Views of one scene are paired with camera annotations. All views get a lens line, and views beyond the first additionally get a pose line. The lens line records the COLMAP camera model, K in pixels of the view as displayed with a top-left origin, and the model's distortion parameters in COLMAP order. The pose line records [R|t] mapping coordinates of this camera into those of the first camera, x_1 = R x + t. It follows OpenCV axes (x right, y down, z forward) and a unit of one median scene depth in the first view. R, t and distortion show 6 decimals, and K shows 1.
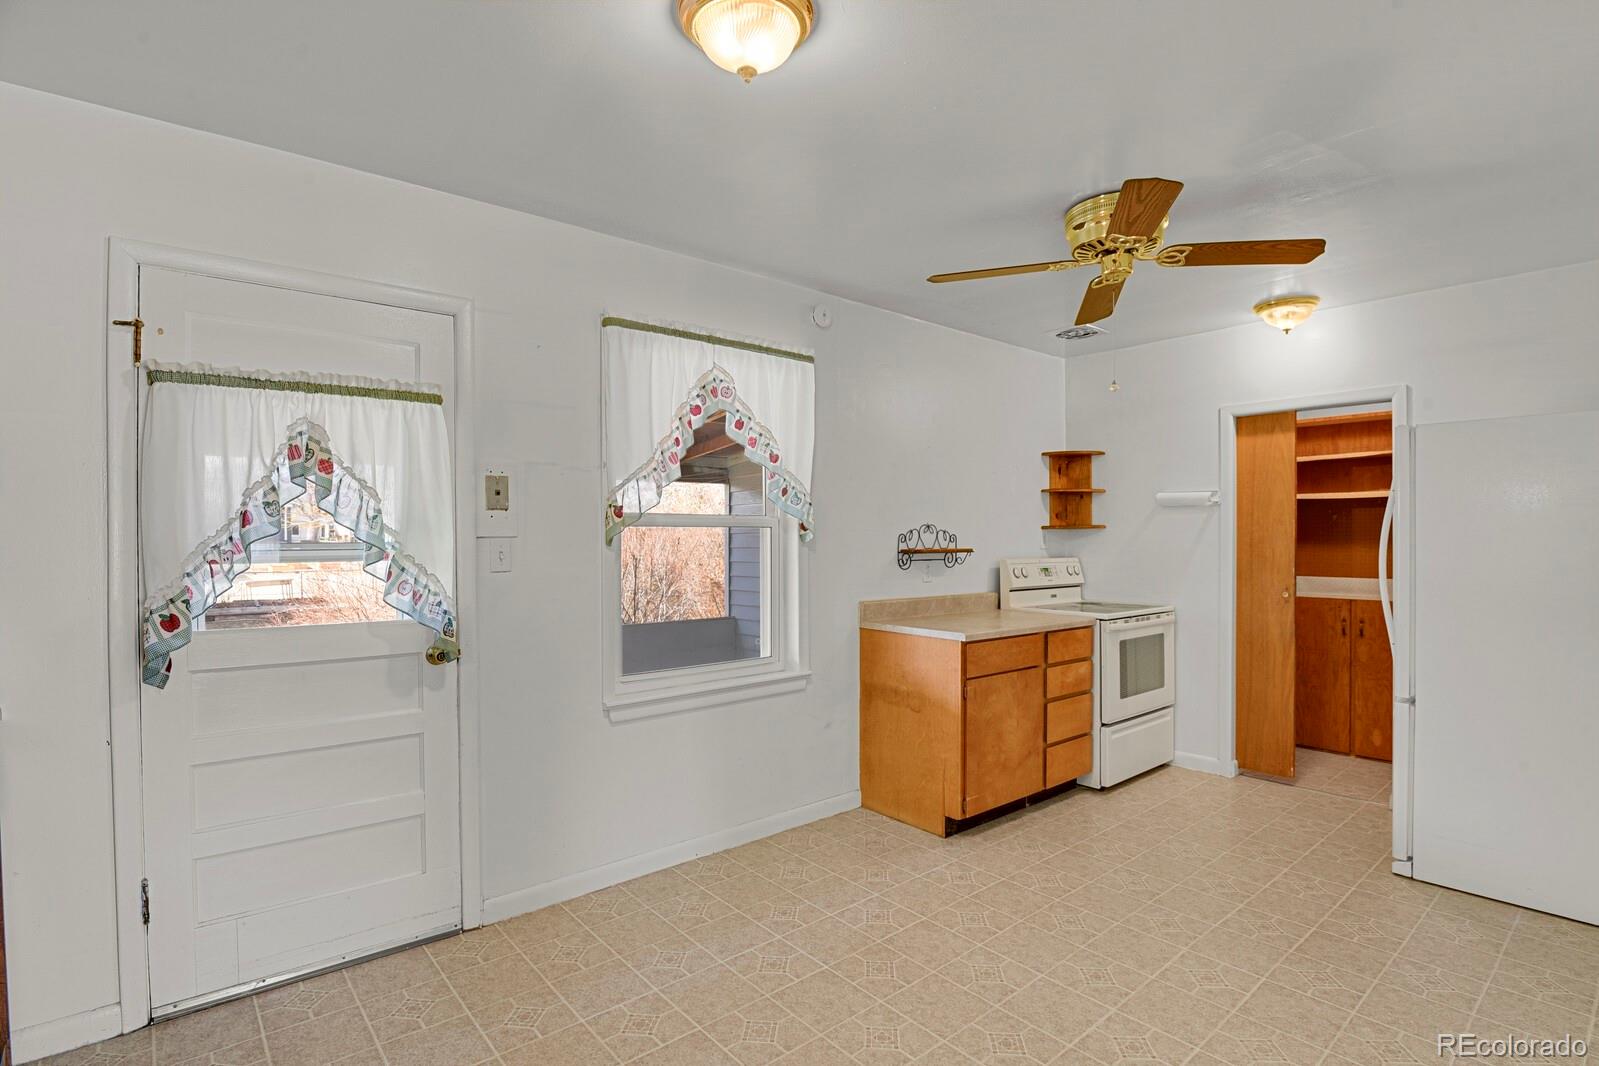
lens RADIAL K [[782.7, 0, 806.1], [0, 782.7, 539.4], [0, 0, 1]] dist [-0.027790, -0.001640]
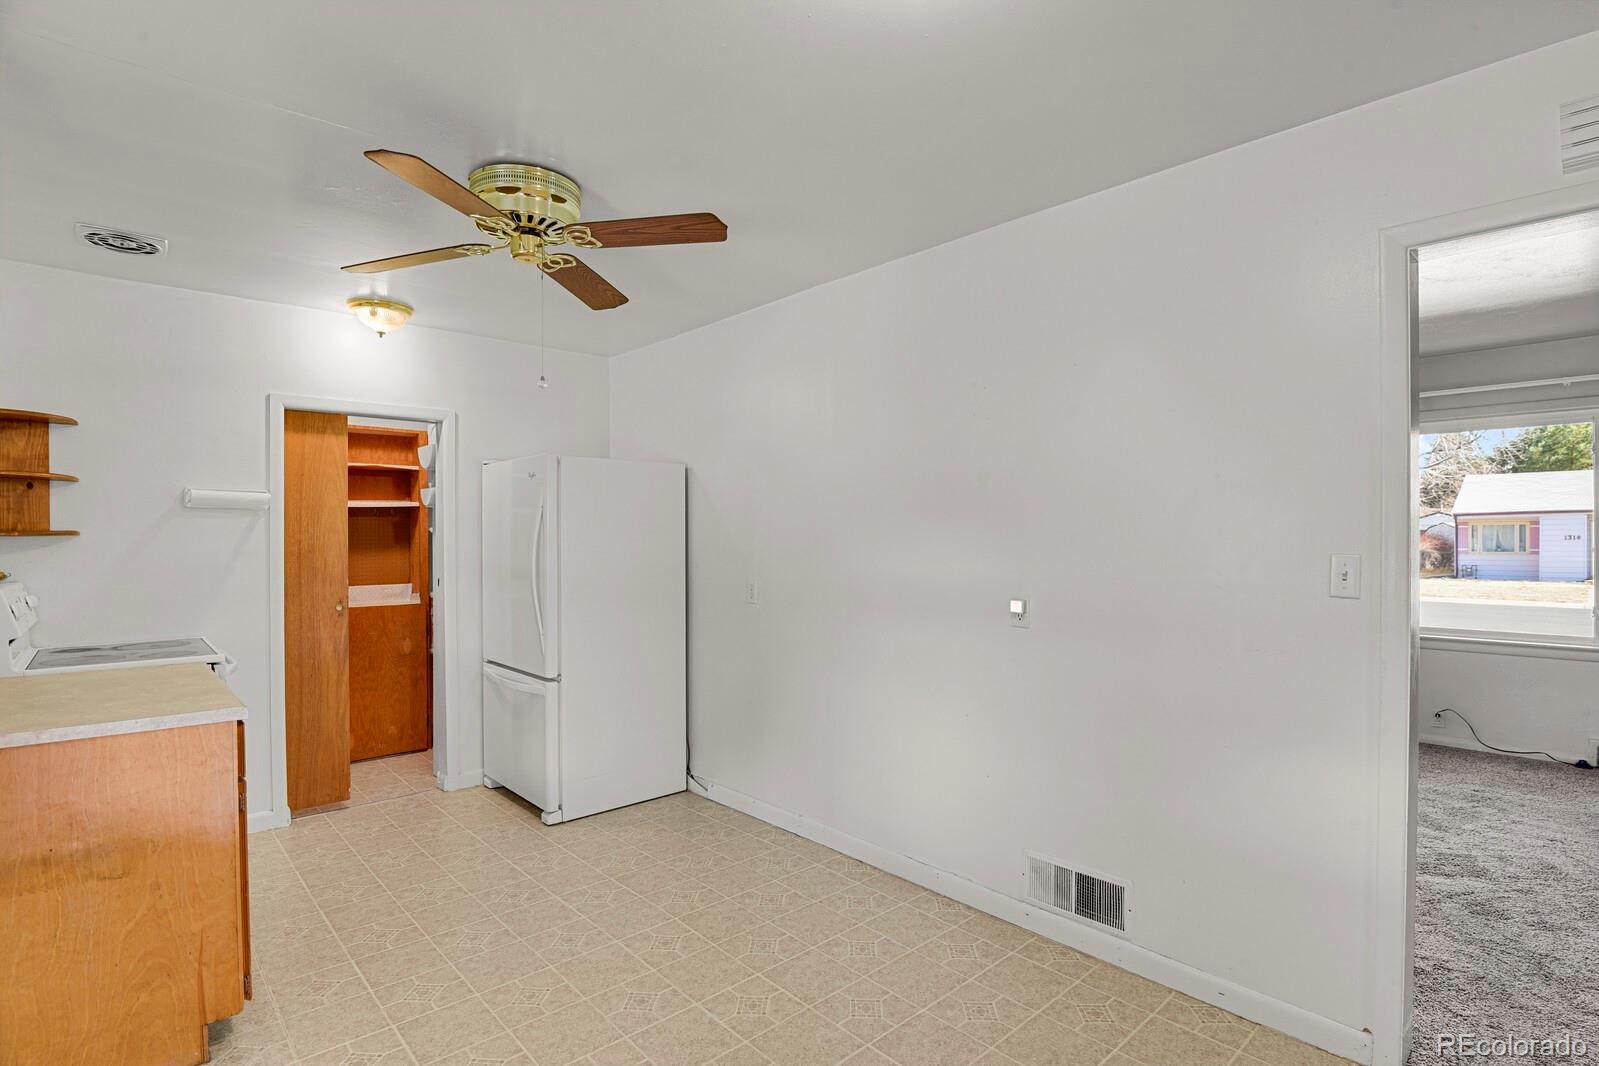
lens RADIAL K [[782.7, 0, 810.0], [0, 782.7, 531.9], [0, 0, 1]] dist [-0.027790, -0.001640]
pose [[-0.047385, 0.009992, 0.998827, -0.348627], [0.005135, 0.999939, -0.009759, -0.008473], [-0.998864, 0.004667, -0.047433, 0.471394]]
